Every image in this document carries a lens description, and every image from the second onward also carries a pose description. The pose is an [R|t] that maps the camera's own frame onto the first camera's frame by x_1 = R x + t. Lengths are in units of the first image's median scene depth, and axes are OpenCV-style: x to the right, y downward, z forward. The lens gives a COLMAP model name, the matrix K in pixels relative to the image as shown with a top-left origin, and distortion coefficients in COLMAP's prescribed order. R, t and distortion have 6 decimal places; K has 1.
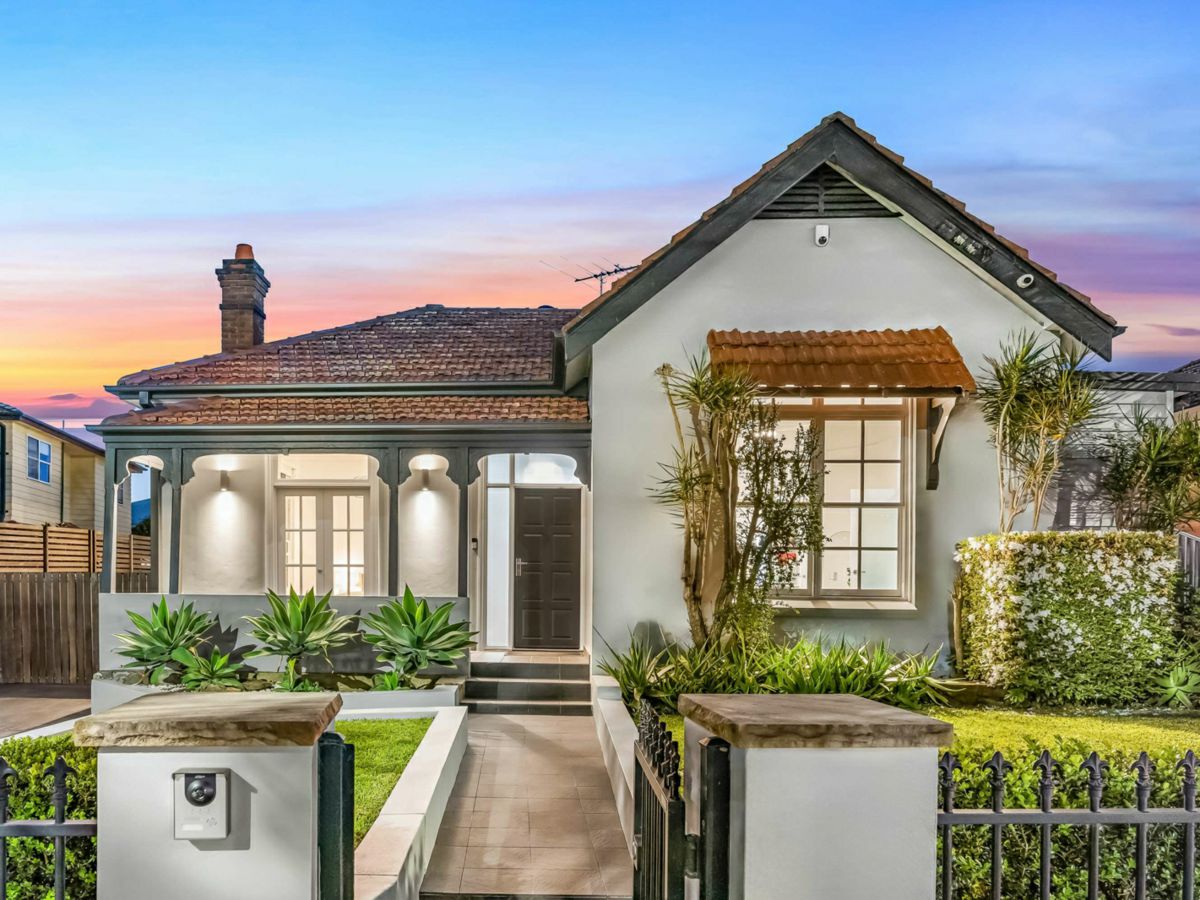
lens RADIAL K [[647.0, 0, 601.8], [0, 647.0, 423.5], [0, 0, 1]] dist [-0.004610, 0.000587]
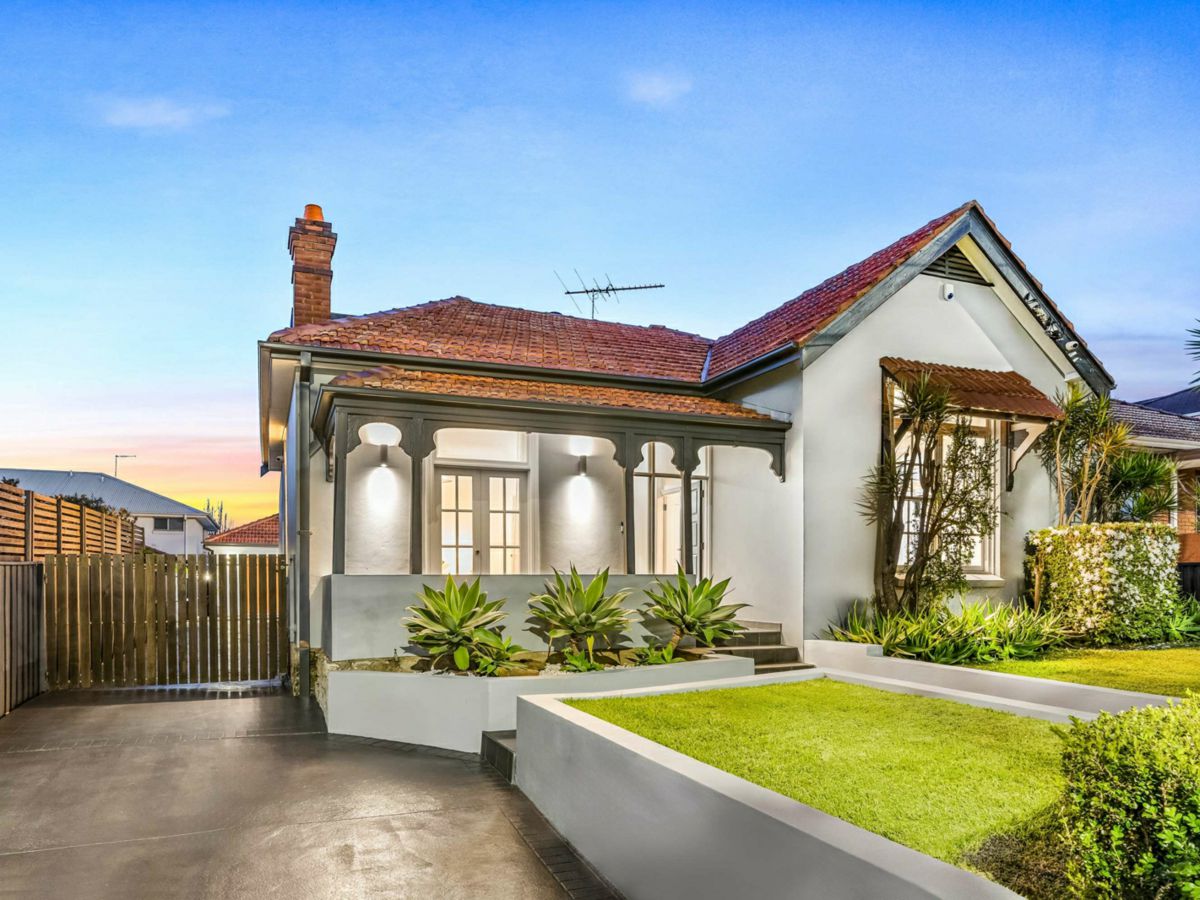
lens RADIAL K [[571.6, 0, 600.0], [0, 571.6, 428.8], [0, 0, 1]] dist [-0.001484, 0.000128]
pose [[0.946418, 0.070405, 0.315177, -0.667988], [-0.069755, 0.997475, -0.013355, 0.046424], [-0.315322, -0.009346, 0.948939, 0.134059]]
